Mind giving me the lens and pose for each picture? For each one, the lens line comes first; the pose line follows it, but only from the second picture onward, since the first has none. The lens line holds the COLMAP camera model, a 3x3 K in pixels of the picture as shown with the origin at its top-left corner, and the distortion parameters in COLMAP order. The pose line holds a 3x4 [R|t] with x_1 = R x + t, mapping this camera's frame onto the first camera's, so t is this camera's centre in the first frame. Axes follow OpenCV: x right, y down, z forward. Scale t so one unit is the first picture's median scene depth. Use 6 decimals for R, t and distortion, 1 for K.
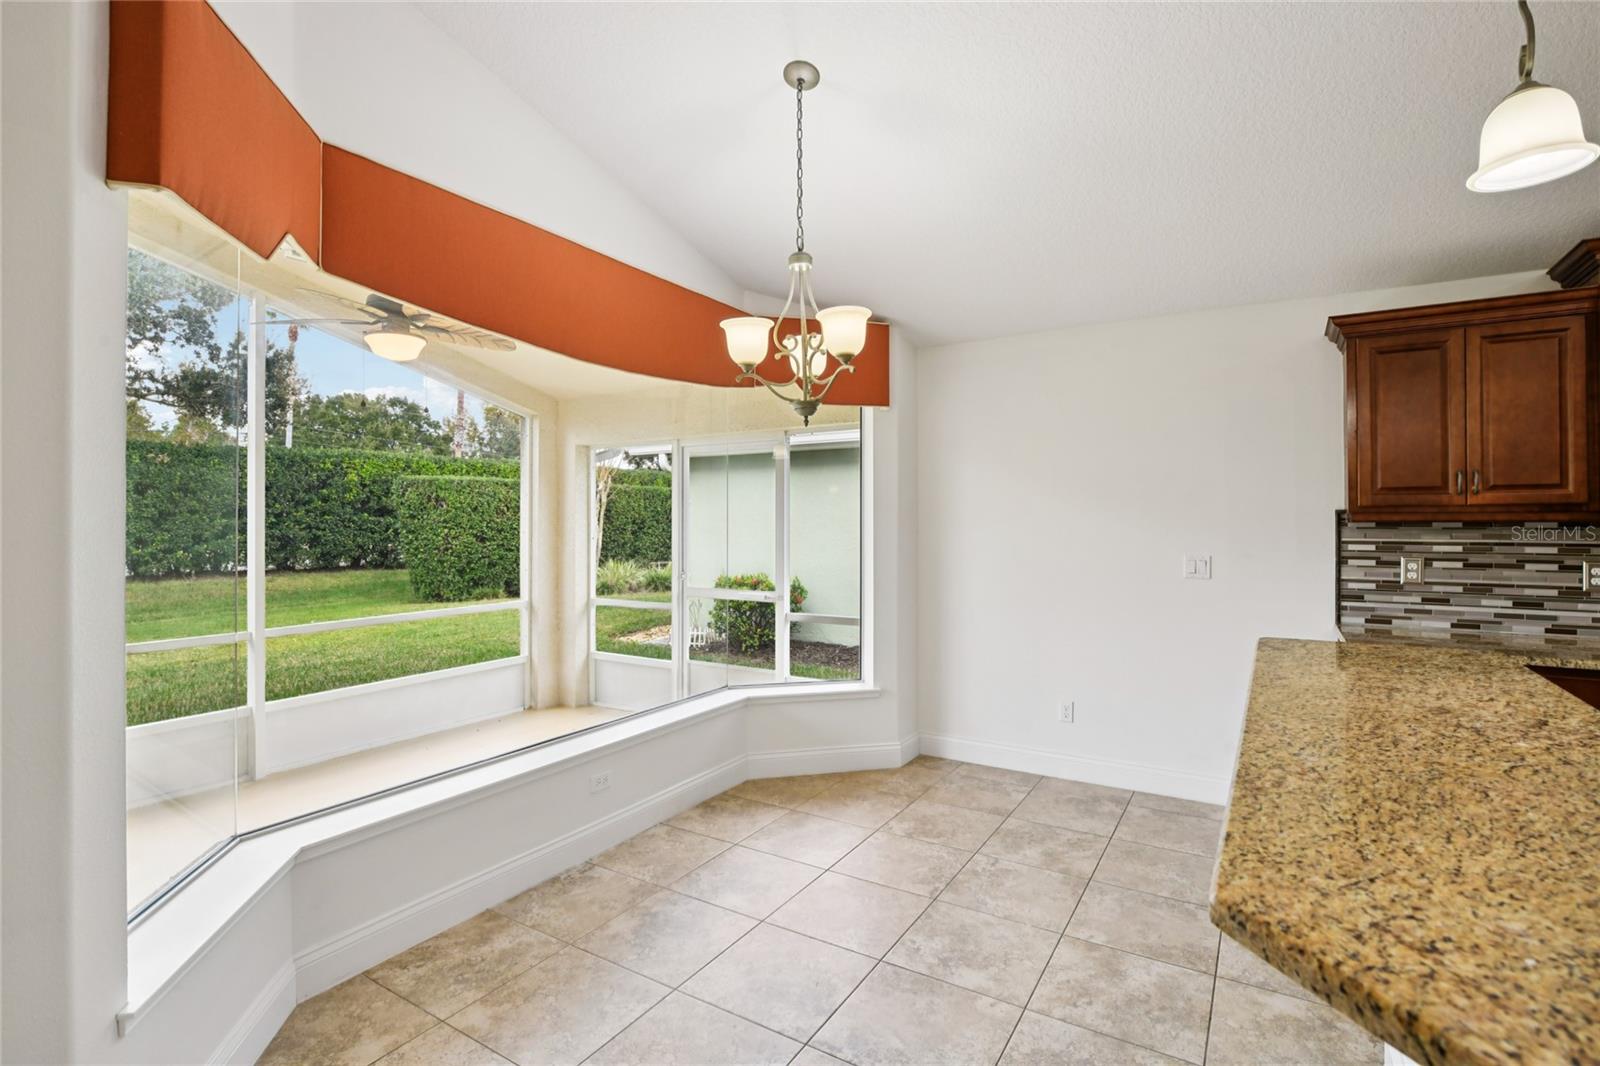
lens RADIAL K [[765.9, 0, 792.1], [0, 765.9, 520.4], [0, 0, 1]] dist [-0.008498, -0.002681]
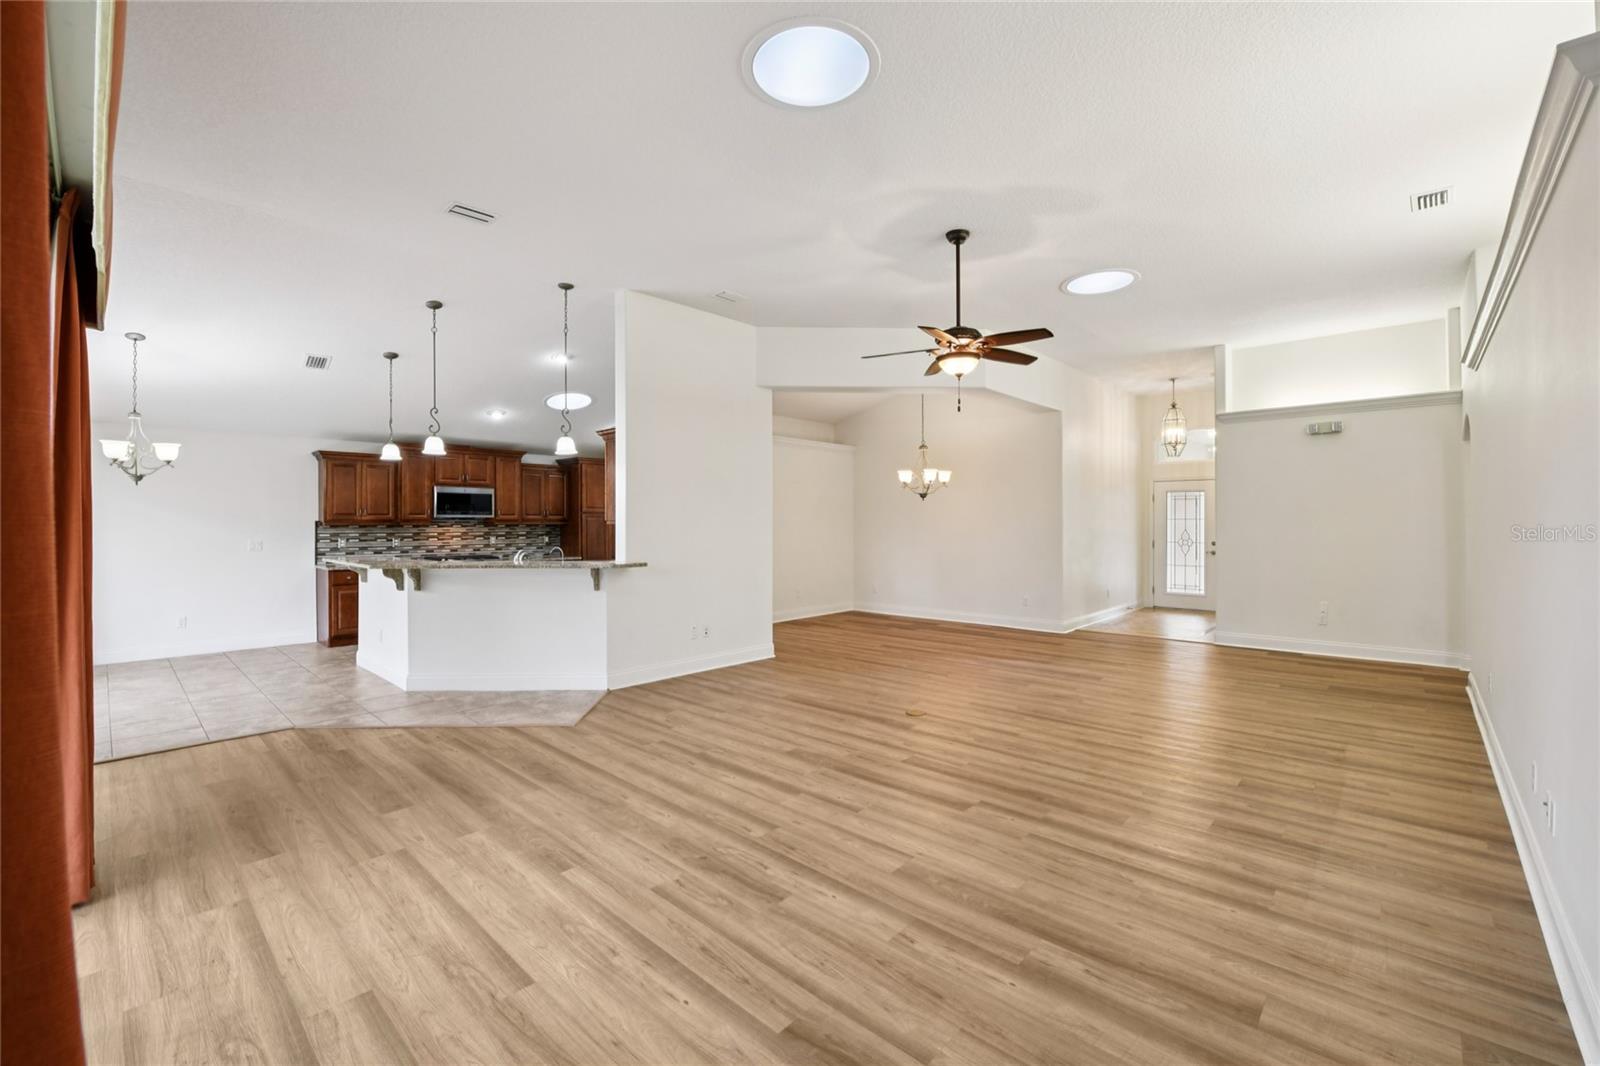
lens RADIAL K [[659.5, 0, 794.6], [0, 659.5, 524.8], [0, 0, 1]] dist [-0.018908, -0.000458]
pose [[0.191343, 0.000072, 0.981523, -1.254130], [0.002959, 0.999995, -0.000650, 0.005780], [-0.981519, 0.003028, 0.191342, -1.114462]]
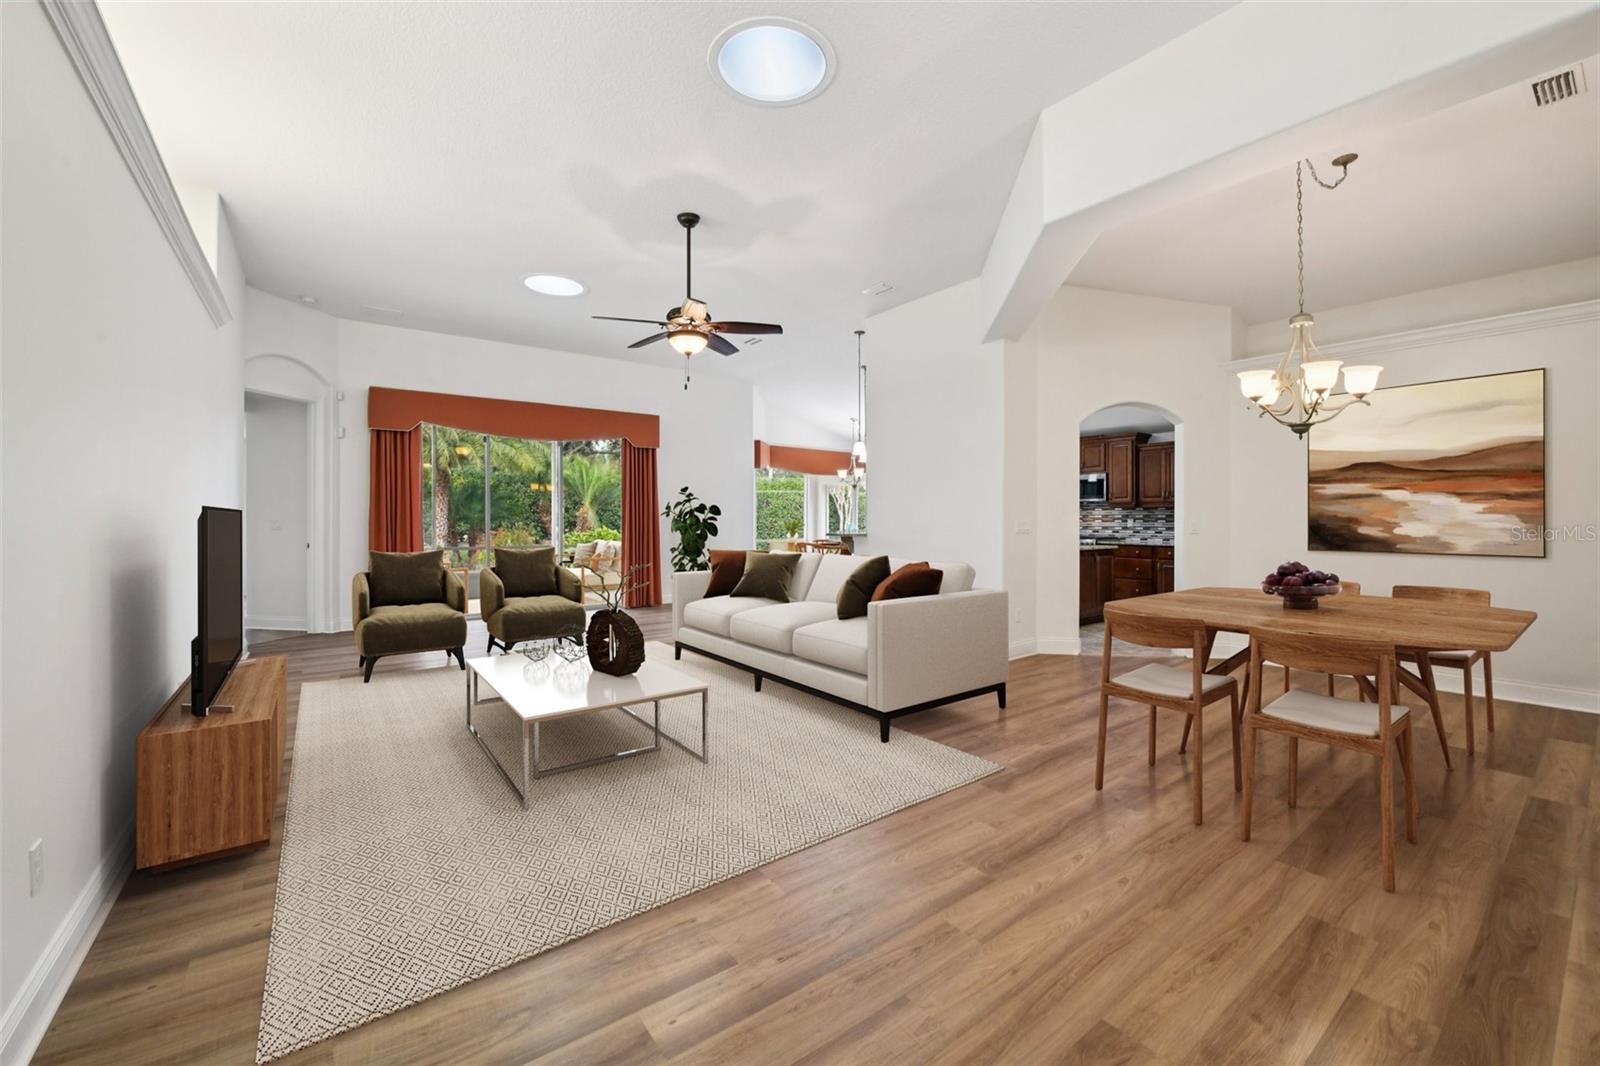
lens RADIAL K [[645.3, 0, 802.4], [0, 645.3, 520.4], [0, 0, 1]] dist [-0.024237, 0.000117]
pose [[0.930446, 0.004611, -0.366401, 1.020073], [-0.003392, 0.999986, 0.003971, 0.049903], [0.366414, -0.002452, 0.930449, -2.492703]]
